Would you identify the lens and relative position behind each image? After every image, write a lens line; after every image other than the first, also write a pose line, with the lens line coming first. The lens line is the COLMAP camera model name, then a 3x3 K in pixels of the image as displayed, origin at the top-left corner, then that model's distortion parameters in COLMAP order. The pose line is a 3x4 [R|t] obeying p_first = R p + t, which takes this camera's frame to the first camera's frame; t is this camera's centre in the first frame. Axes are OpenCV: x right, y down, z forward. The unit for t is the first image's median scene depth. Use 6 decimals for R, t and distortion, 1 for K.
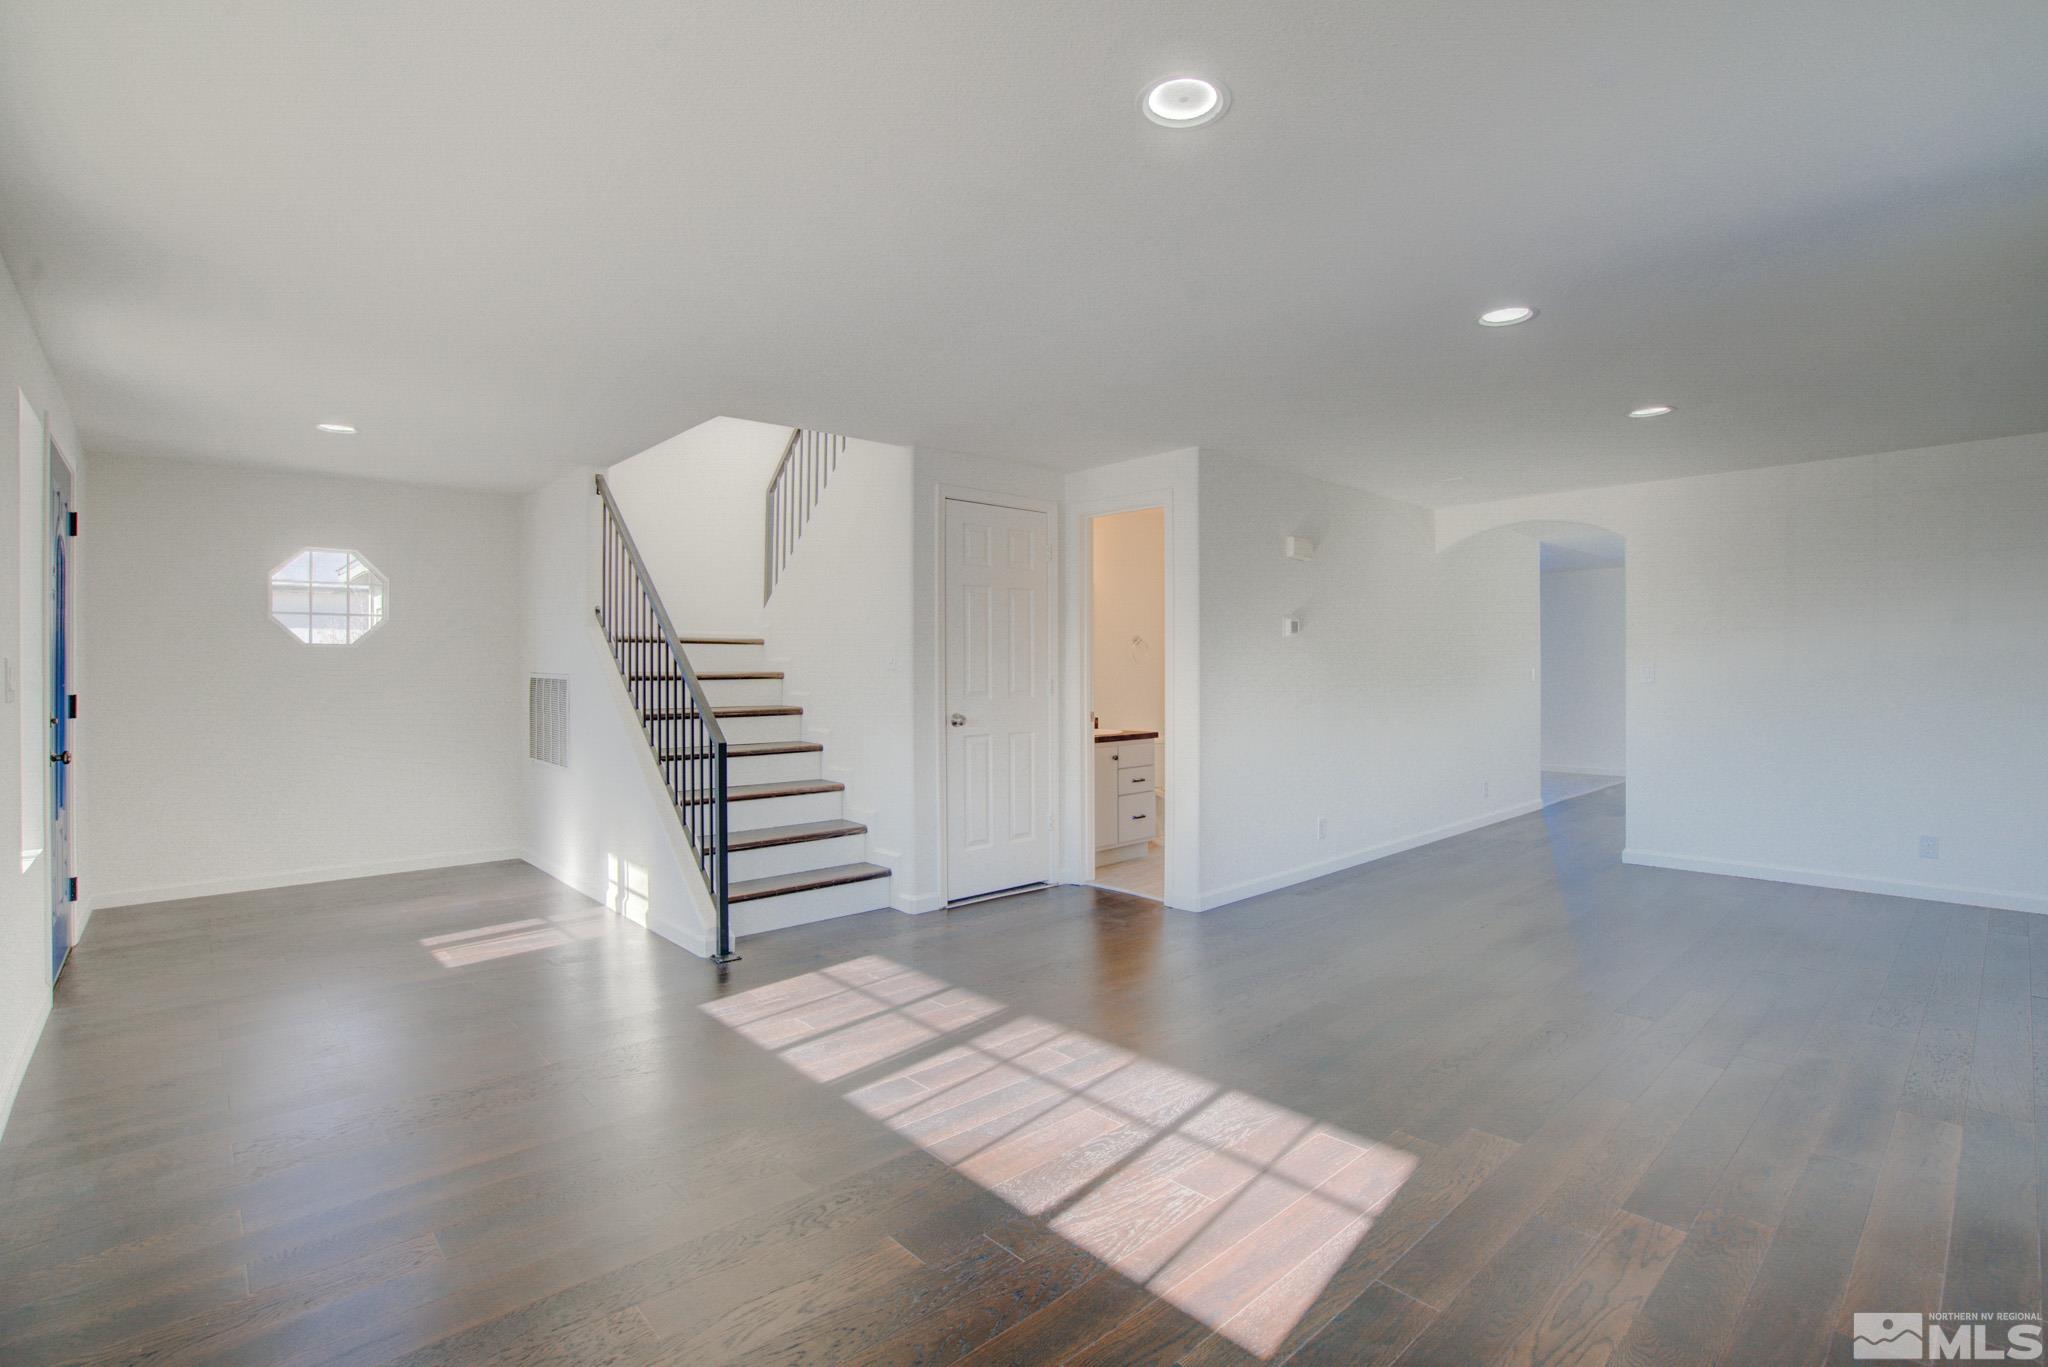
lens RADIAL K [[948.2, 0, 1024.0], [0, 948.2, 683.5], [0, 0, 1]] dist [-0.055054, 0.021158]
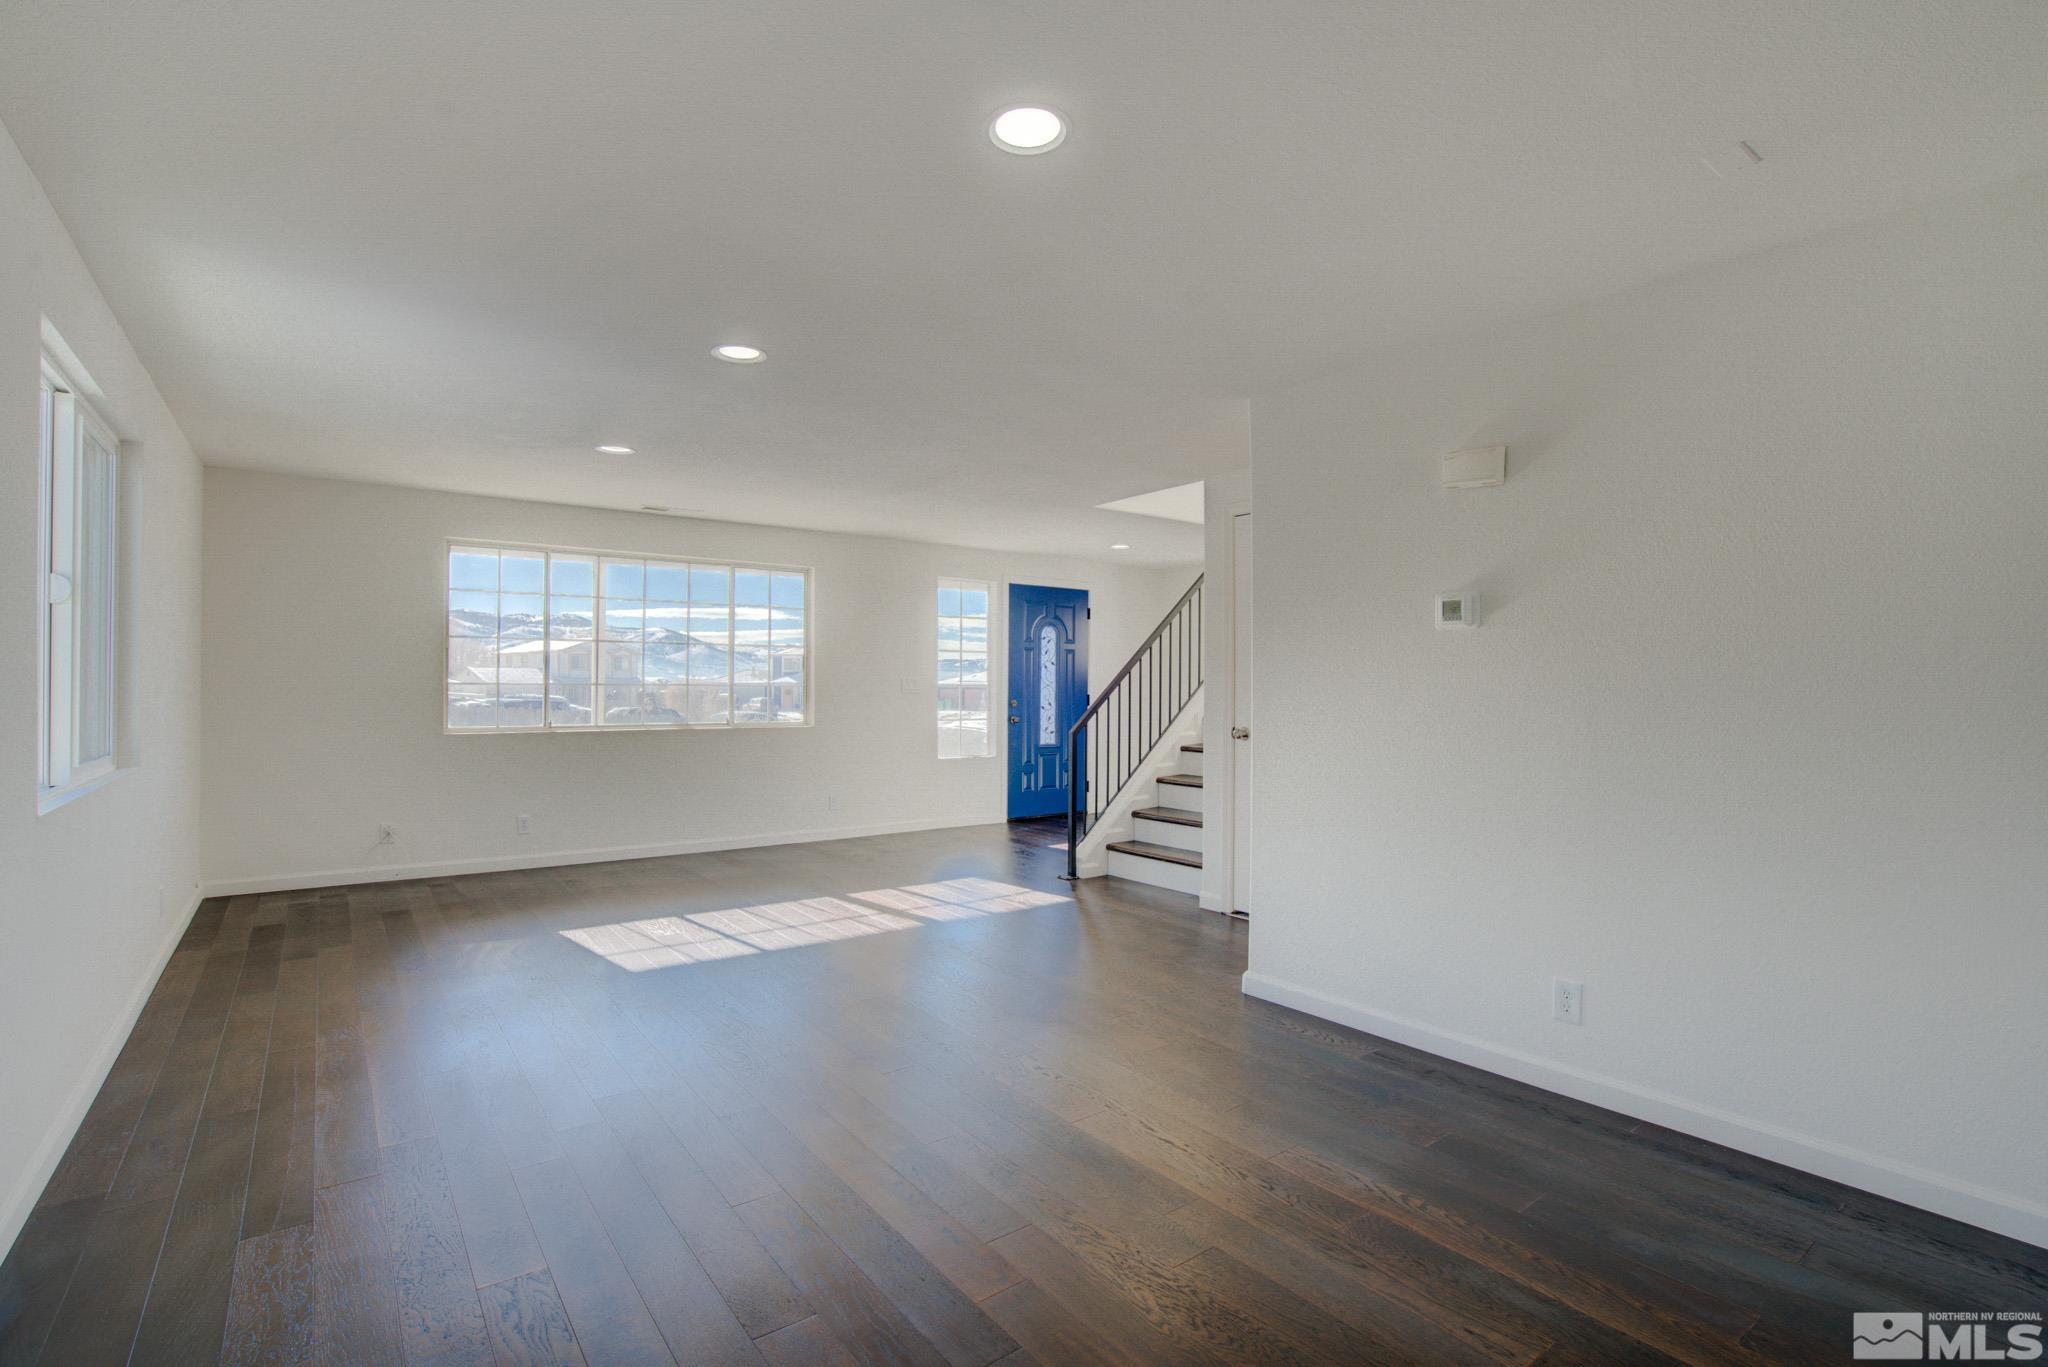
lens RADIAL K [[948.2, 0, 1024.0], [0, 948.2, 683.5], [0, 0, 1]] dist [-0.055054, 0.021158]
pose [[-0.097255, 0.003609, -0.995253, 1.406498], [-0.015602, 0.999865, 0.005151, -0.021713], [0.995137, 0.016029, -0.097186, 1.284788]]
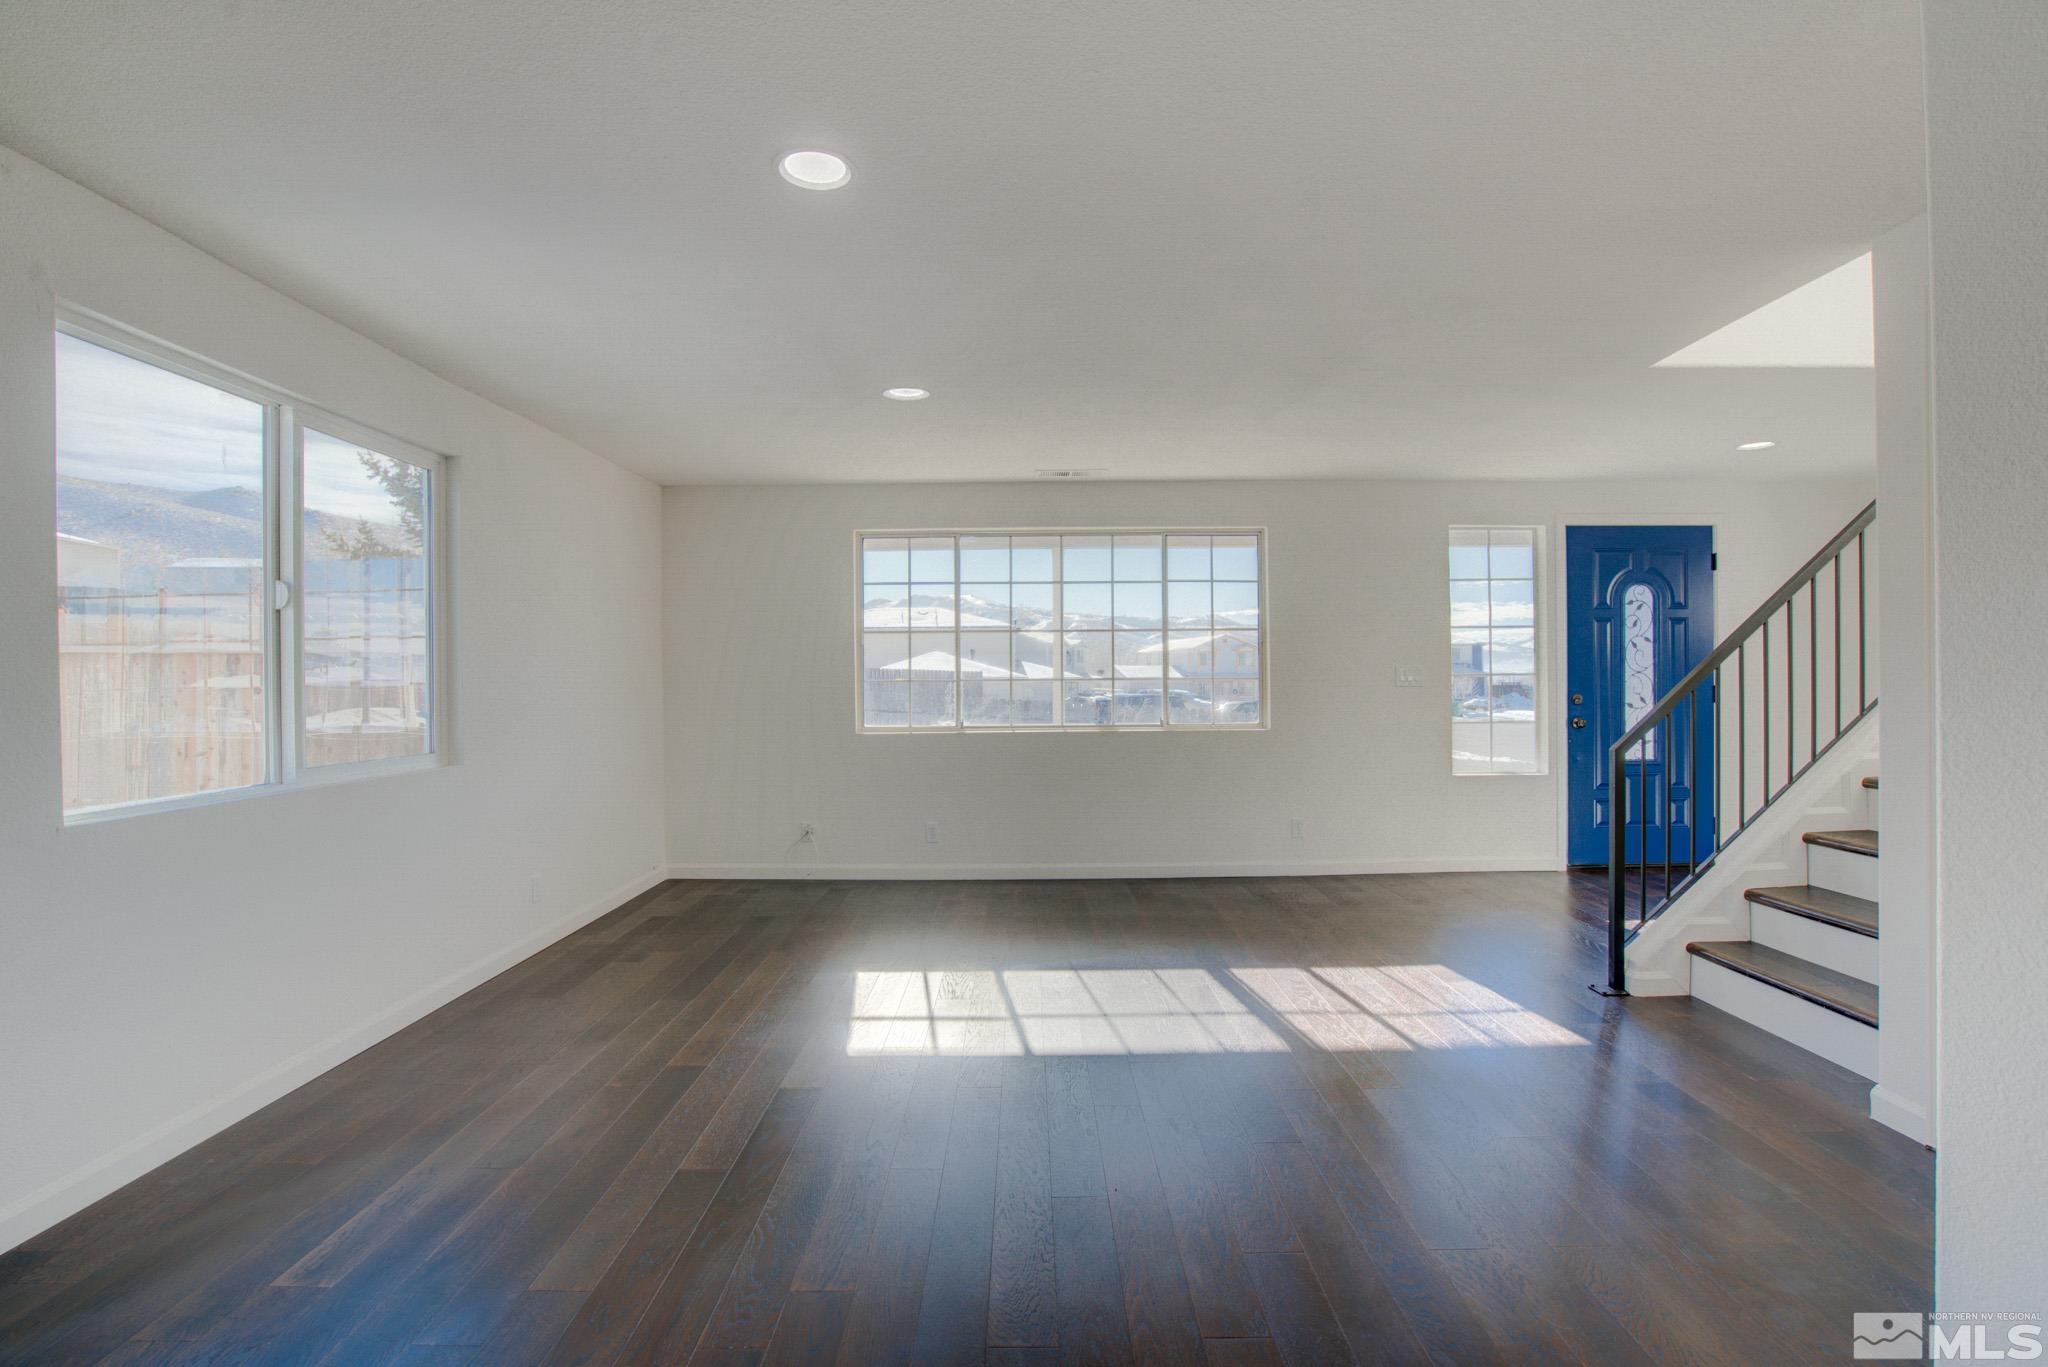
lens RADIAL K [[948.2, 0, 1024.0], [0, 948.2, 683.5], [0, 0, 1]] dist [-0.055054, 0.021158]
pose [[-0.674654, 0.015315, -0.737975, 0.838995], [0.005655, 0.999863, 0.015581, -0.016642], [0.738113, 0.006339, -0.674648, 1.419496]]
